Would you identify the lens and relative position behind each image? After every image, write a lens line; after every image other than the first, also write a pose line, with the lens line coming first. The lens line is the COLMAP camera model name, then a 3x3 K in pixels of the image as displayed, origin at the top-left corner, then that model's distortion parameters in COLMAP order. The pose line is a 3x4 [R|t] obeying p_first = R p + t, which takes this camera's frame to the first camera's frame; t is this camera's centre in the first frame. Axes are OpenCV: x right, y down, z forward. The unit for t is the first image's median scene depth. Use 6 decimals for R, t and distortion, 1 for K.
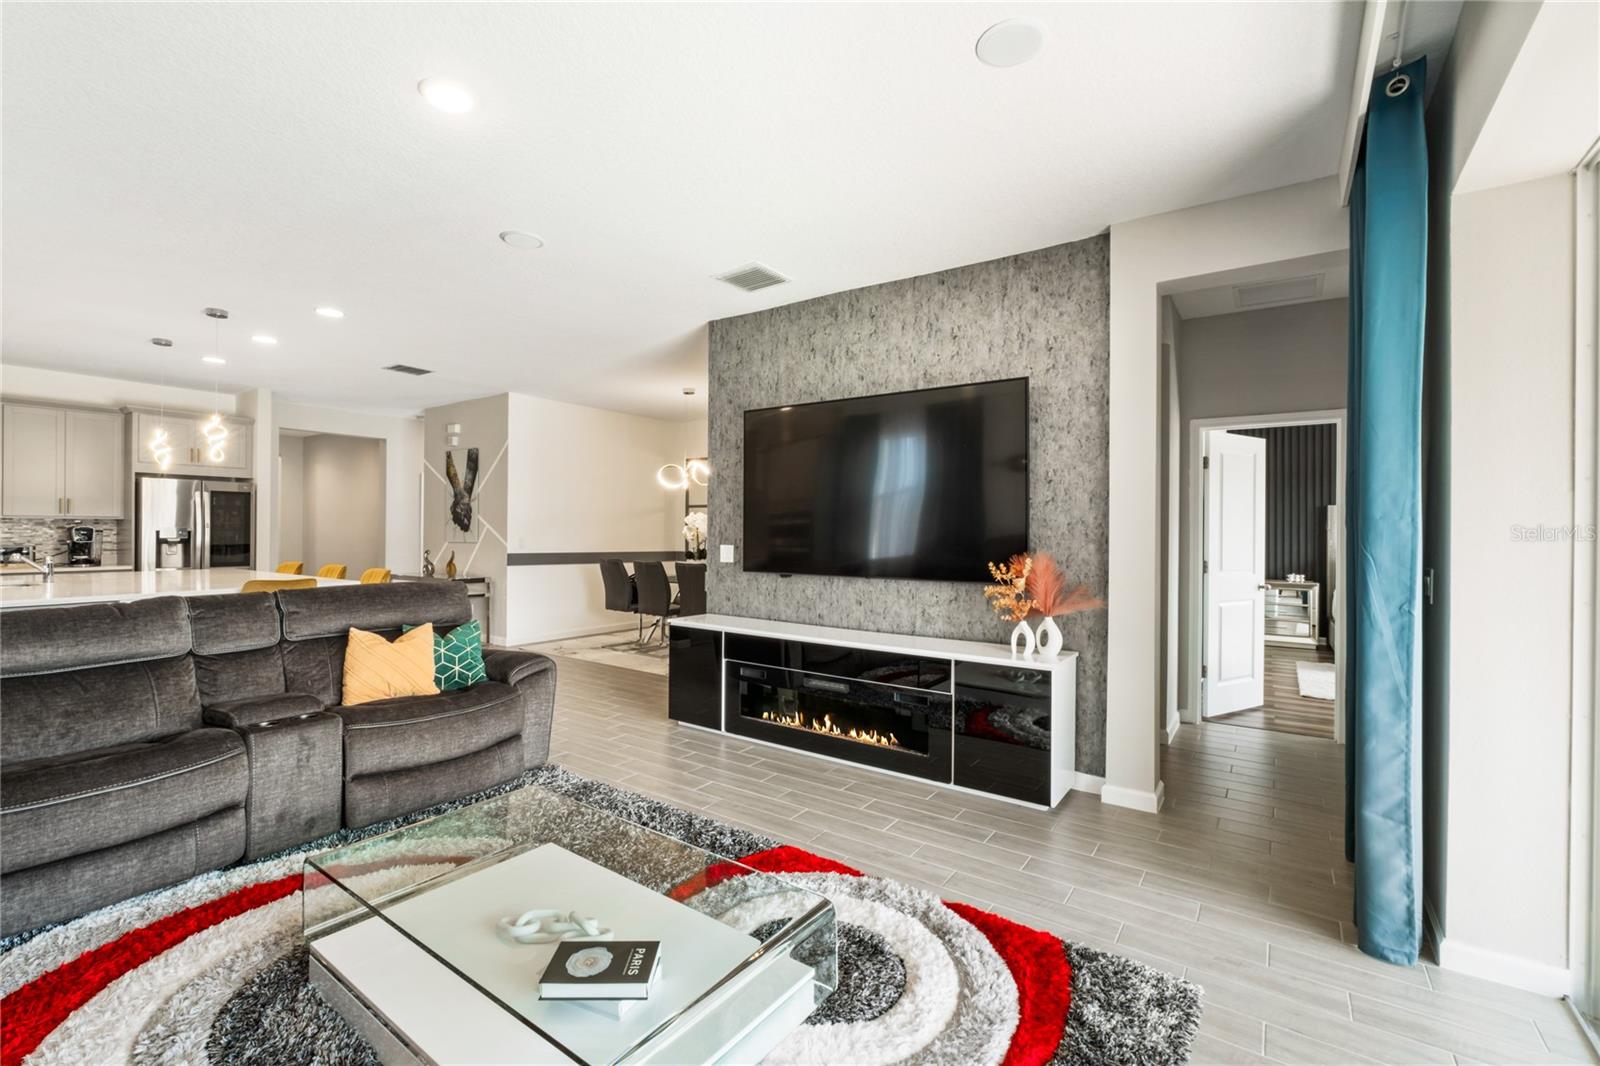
lens RADIAL K [[684.9, 0, 801.5], [0, 684.9, 537.7], [0, 0, 1]] dist [-0.007464, 0.002745]
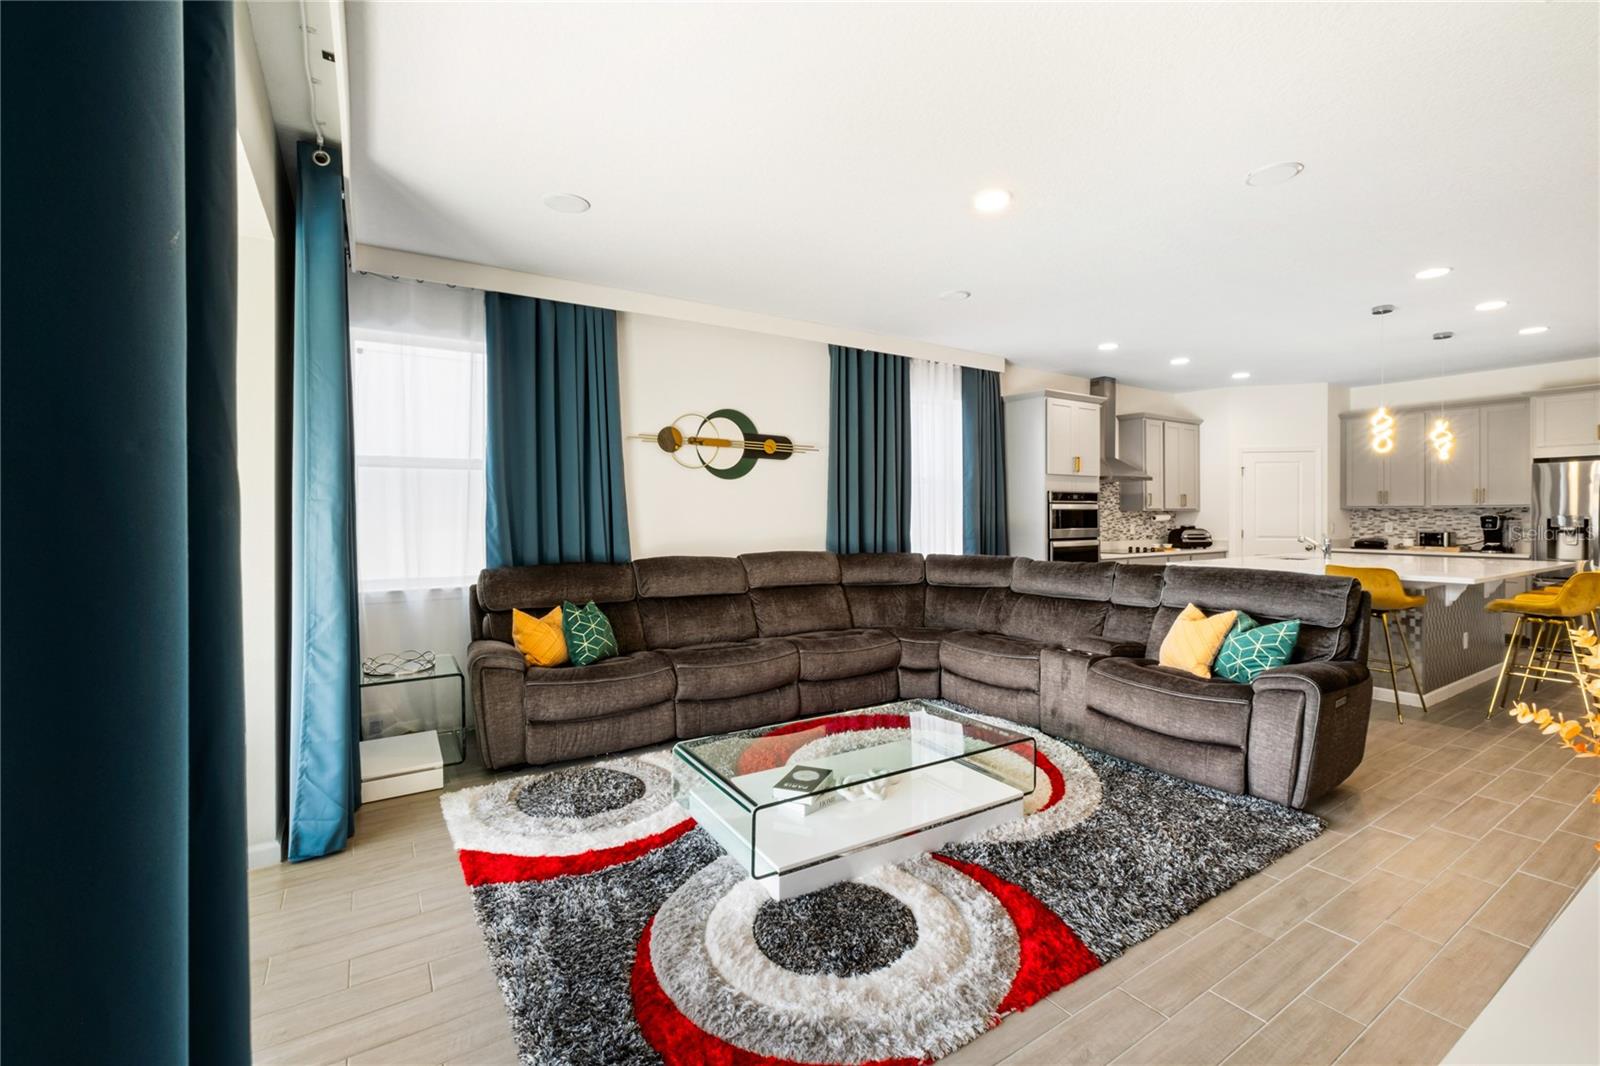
lens RADIAL K [[684.9, 0, 808.3], [0, 684.9, 519.4], [0, 0, 1]] dist [-0.007464, 0.002745]
pose [[-0.378968, 0.000068, -0.925410, 0.277566], [-0.010965, 0.999929, 0.004564, -0.001956], [0.925345, 0.011877, -0.378941, 0.368070]]
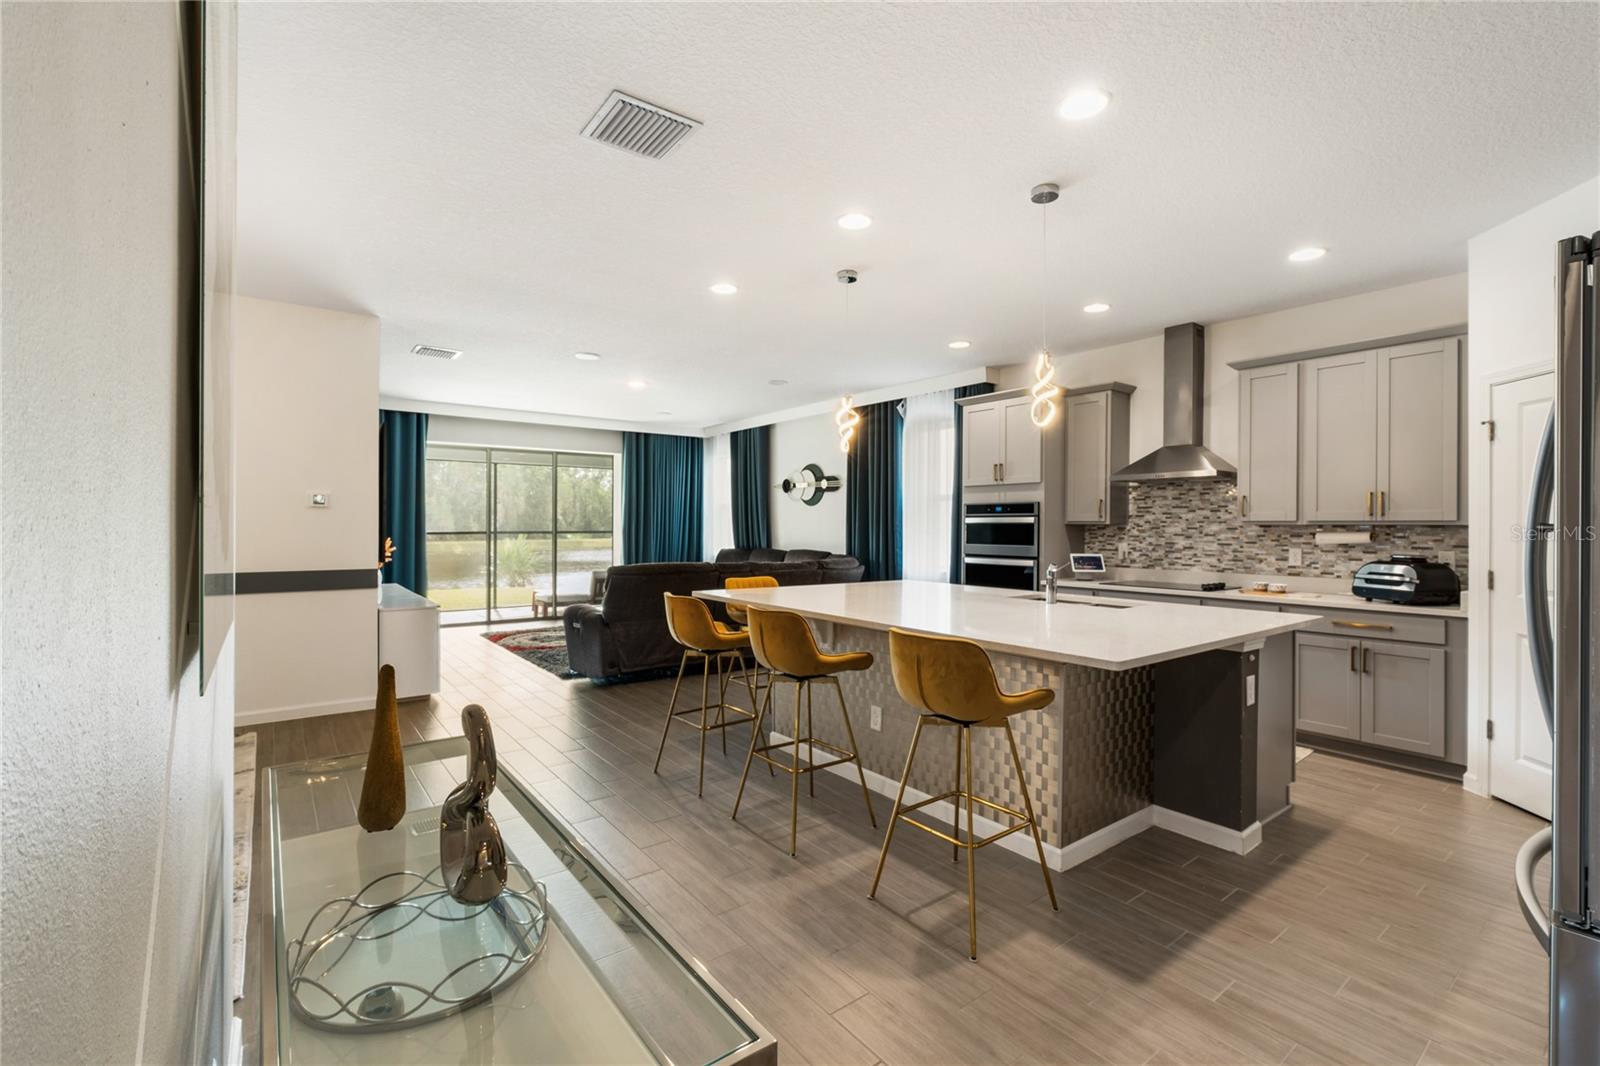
lens RADIAL K [[684.9, 0, 793.9], [0, 684.9, 535.2], [0, 0, 1]] dist [-0.007464, 0.002745]
pose [[-0.951311, -0.016944, 0.307765, -0.676596], [-0.009604, 0.999633, 0.025349, -0.018082], [-0.308082, 0.021159, -0.951125, 1.160267]]
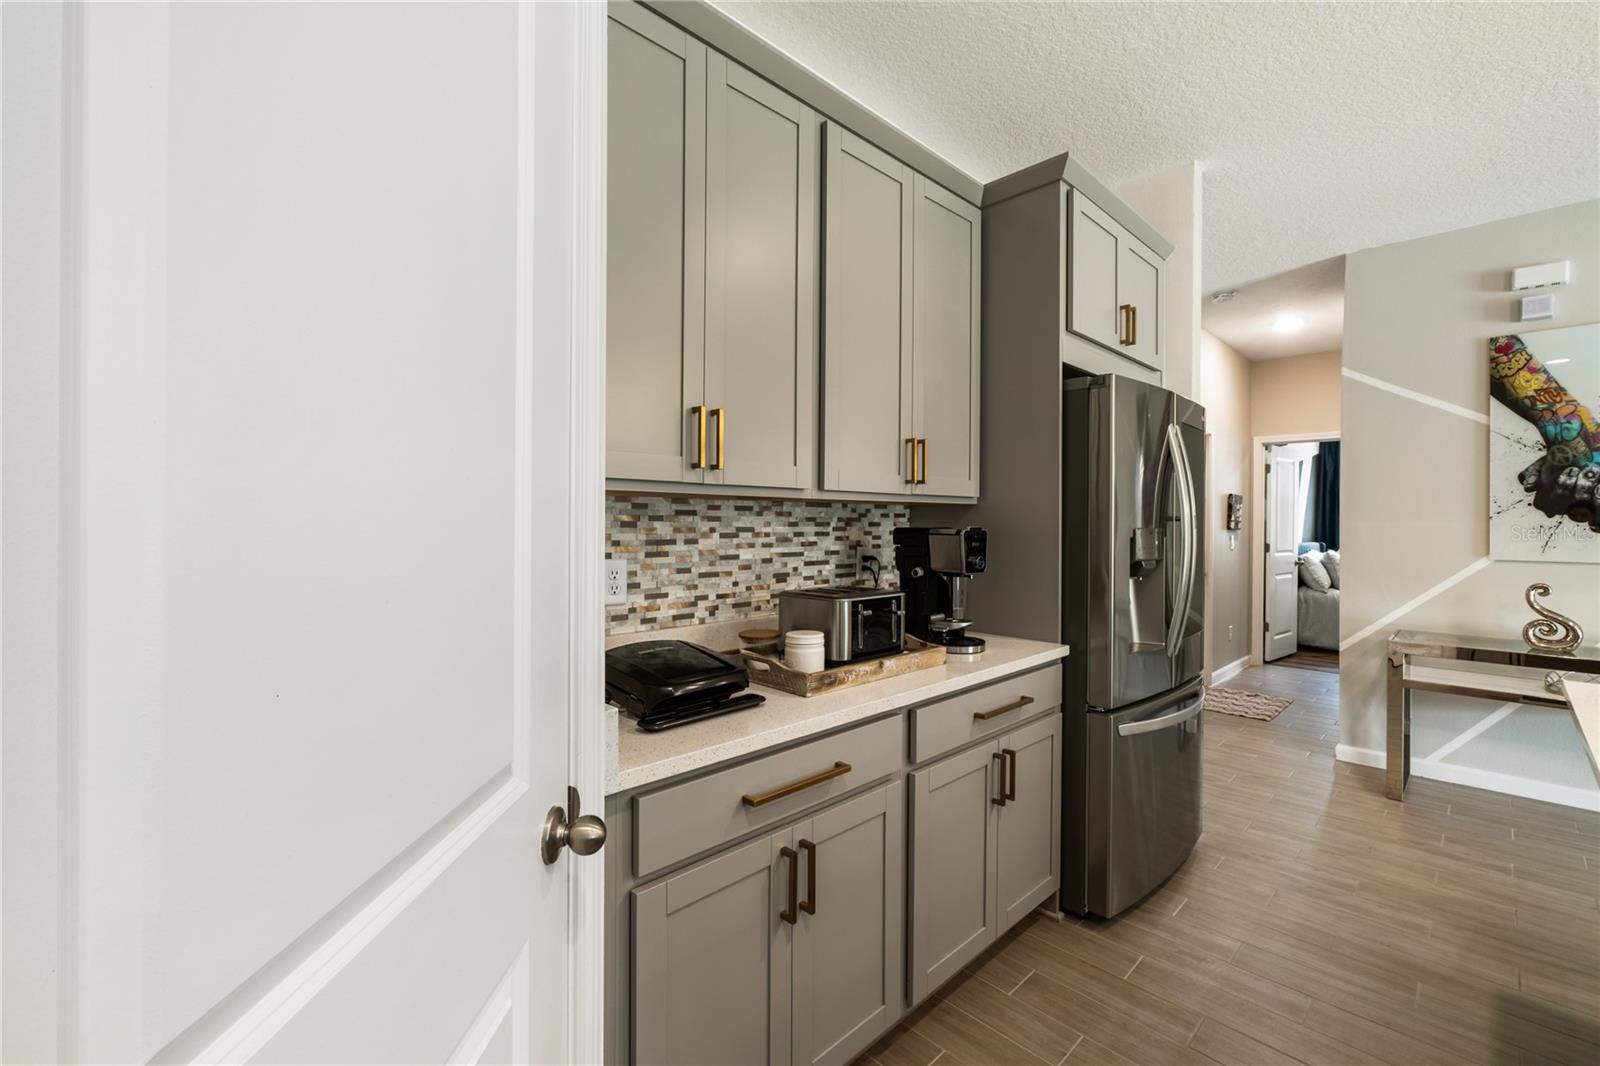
lens RADIAL K [[684.9, 0, 790.7], [0, 684.9, 529.9], [0, 0, 1]] dist [-0.007464, 0.002745]
pose [[0.981417, 0.001533, -0.191883, -0.933291], [-0.001266, 0.999998, 0.001516, -0.013115], [0.191885, -0.001245, 0.981417, 0.577911]]
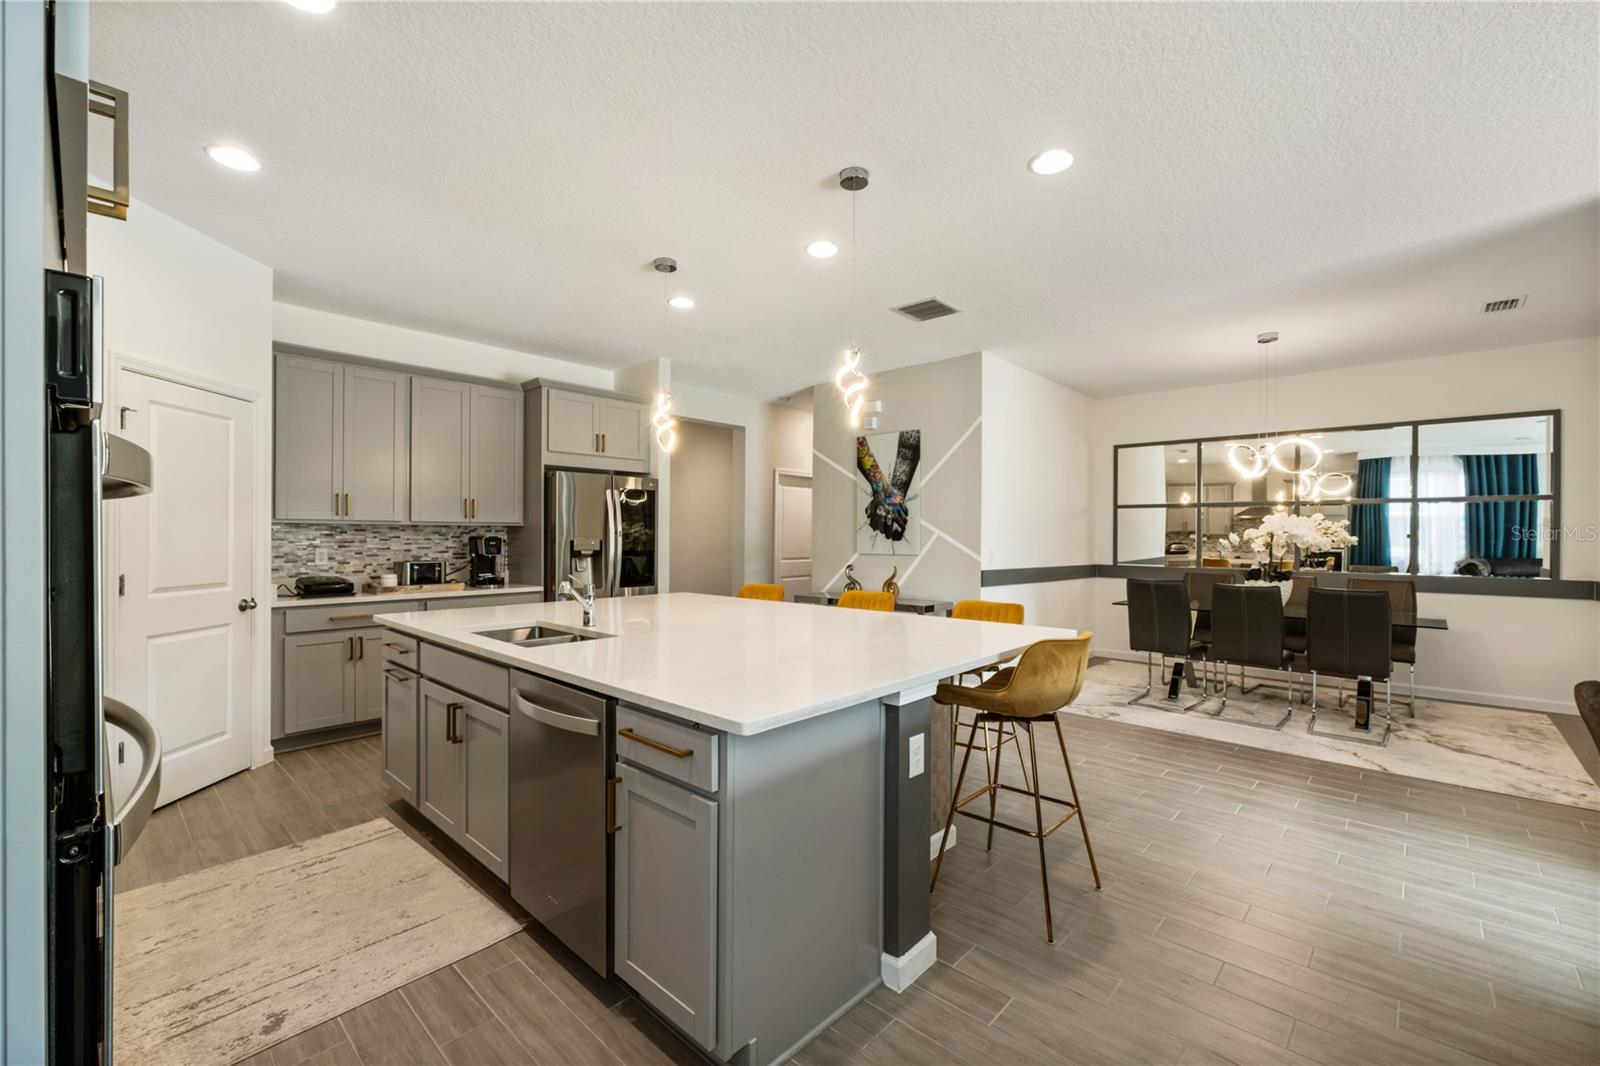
lens RADIAL K [[684.9, 0, 793.1], [0, 684.9, 535.9], [0, 0, 1]] dist [-0.007464, 0.002745]
pose [[0.989743, -0.001817, -0.142848, -0.529149], [0.000469, 0.999955, -0.009473, -0.007368], [0.142859, 0.009309, 0.989699, 0.249031]]
